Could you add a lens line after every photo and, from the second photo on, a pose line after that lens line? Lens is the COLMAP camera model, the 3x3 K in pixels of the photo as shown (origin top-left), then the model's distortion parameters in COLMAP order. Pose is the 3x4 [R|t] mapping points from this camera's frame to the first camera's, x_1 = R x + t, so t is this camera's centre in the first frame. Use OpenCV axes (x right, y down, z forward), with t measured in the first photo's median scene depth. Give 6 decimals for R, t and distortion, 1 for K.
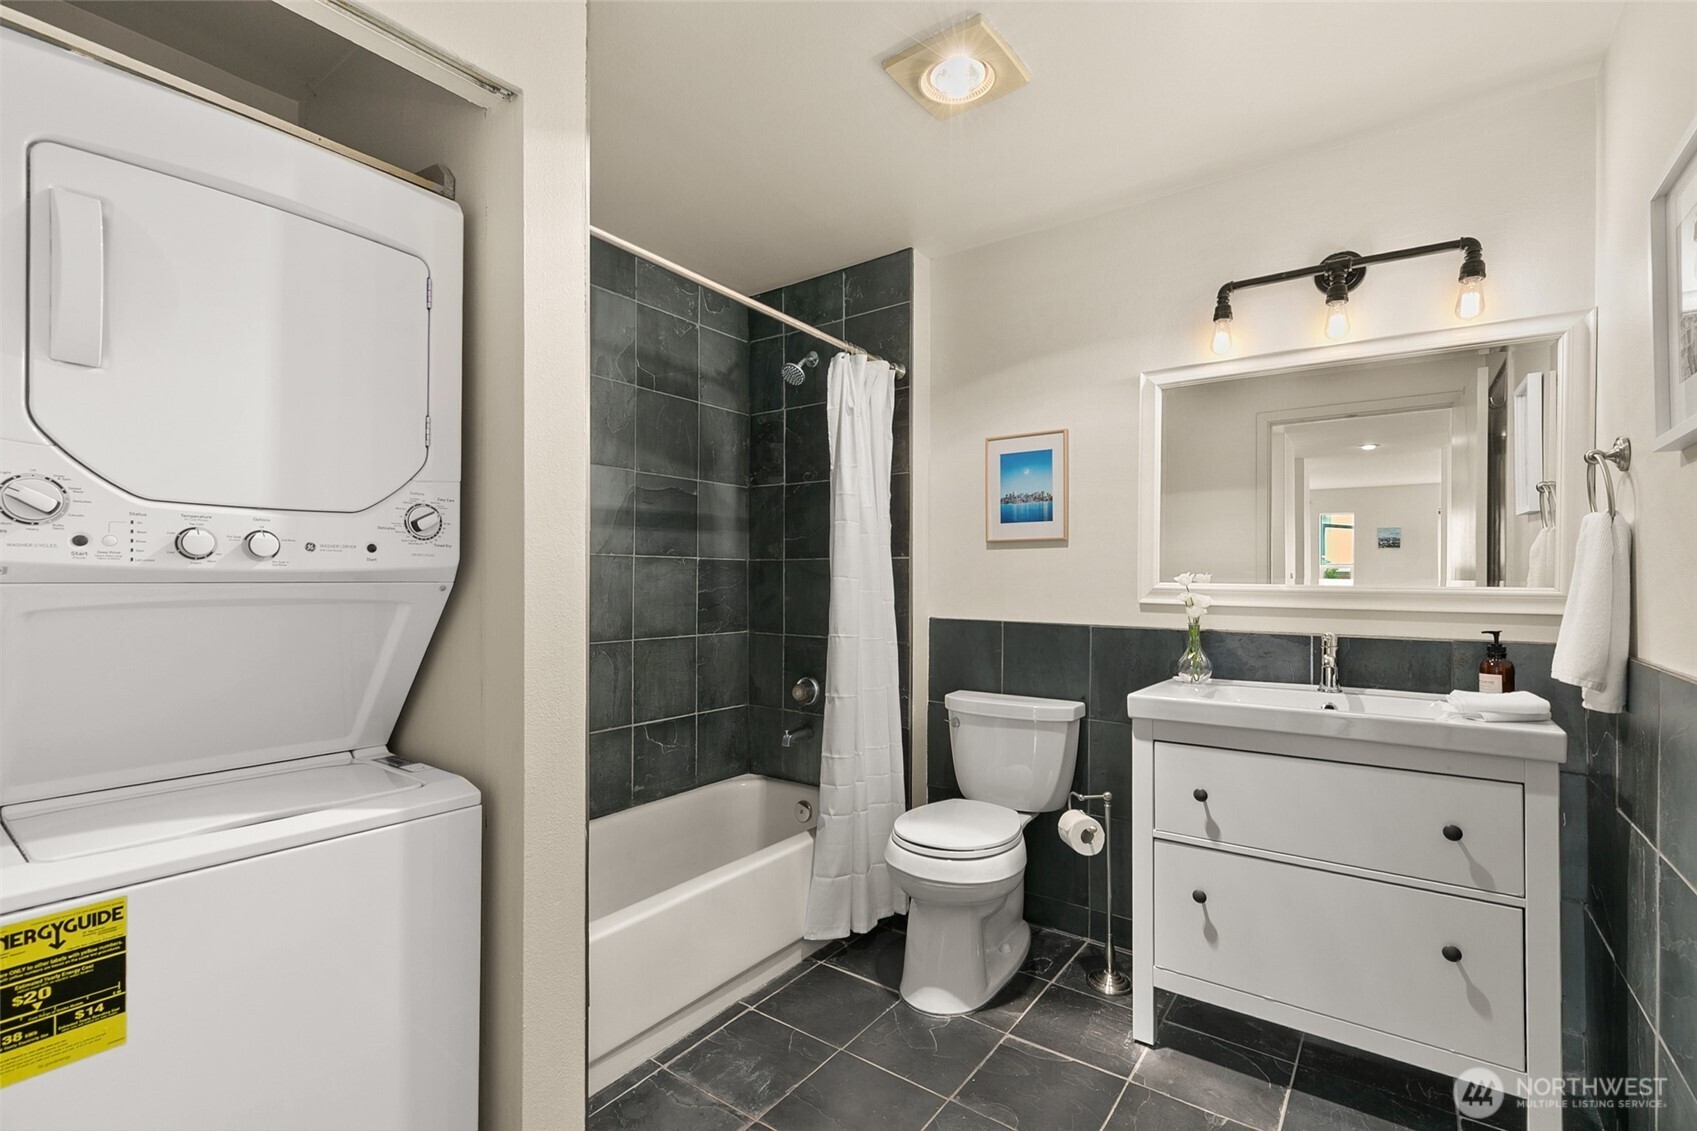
lens RADIAL K [[755.3, 0, 854.2], [0, 755.3, 574.0], [0, 0, 1]] dist [0.003915, 0.001234]
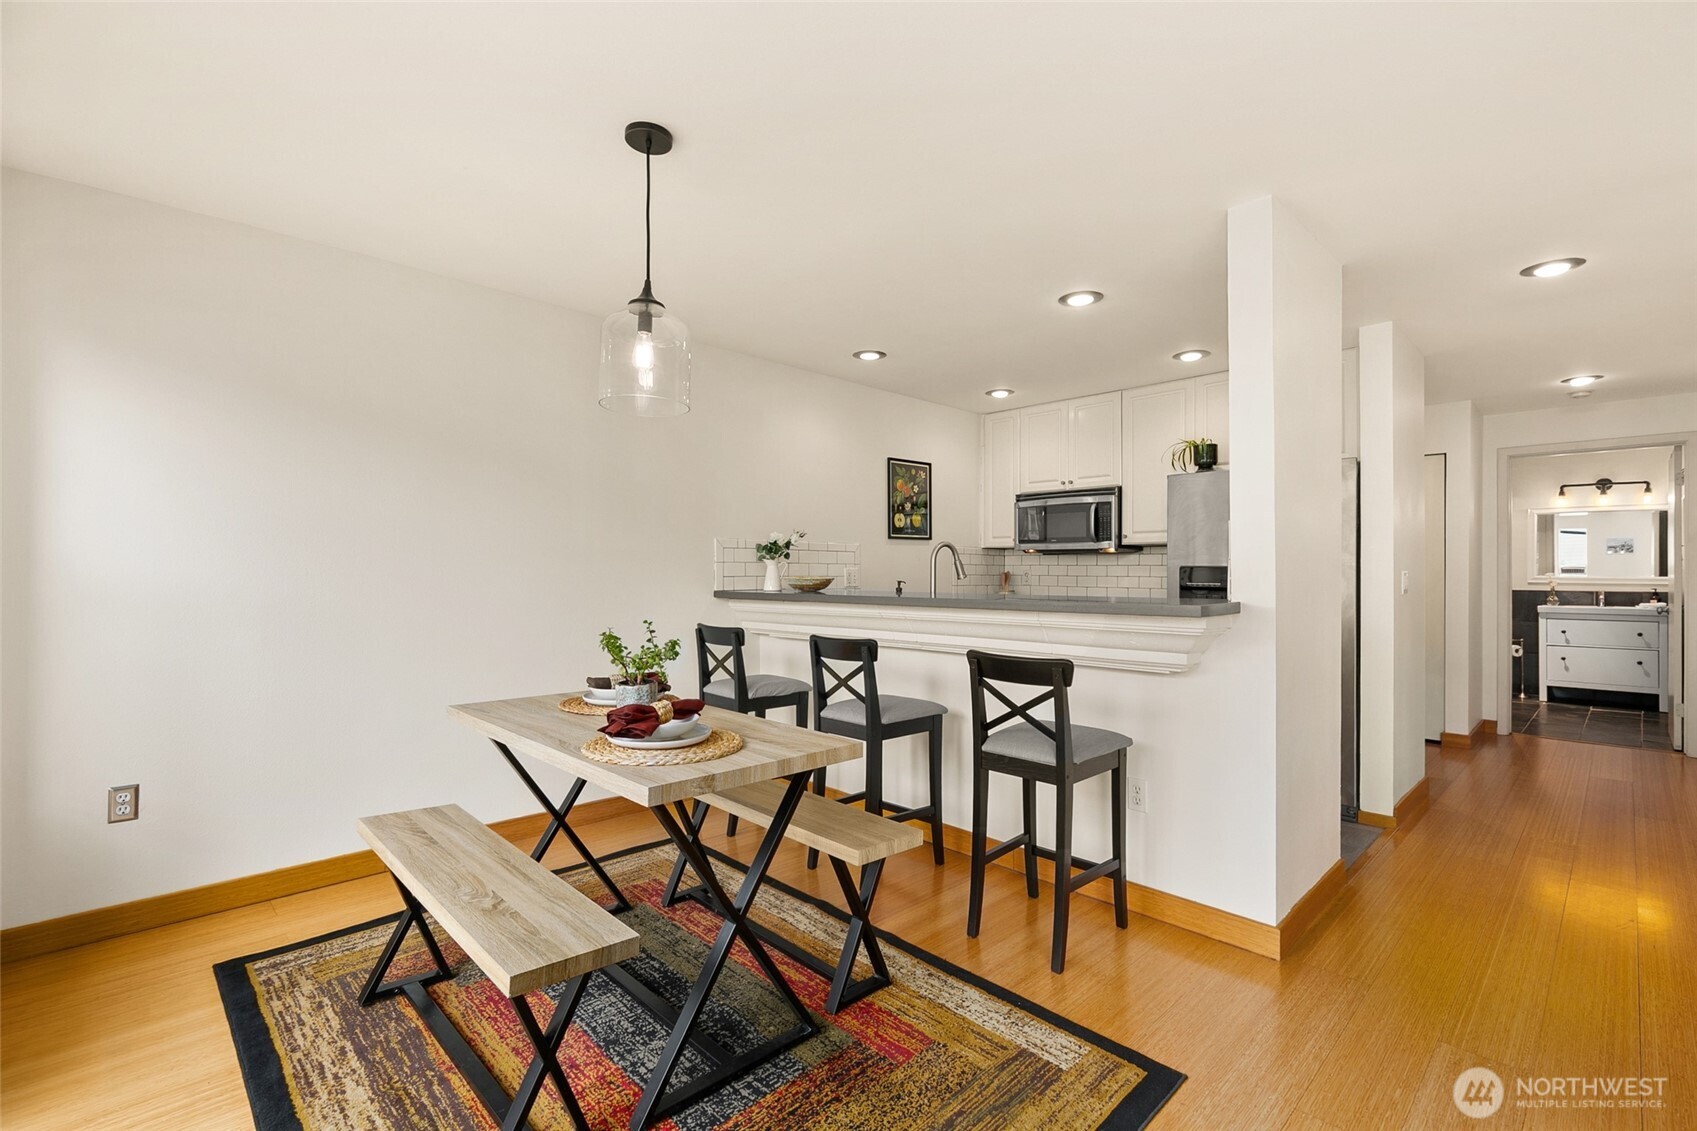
lens RADIAL K [[755.3, 0, 845.7], [0, 755.3, 567.1], [0, 0, 1]] dist [0.003915, 0.001234]
pose [[0.982726, -0.004406, -0.185014, -2.122139], [0.003403, 0.999978, -0.005739, -0.019362], [0.185035, 0.005010, 0.982719, -3.044917]]
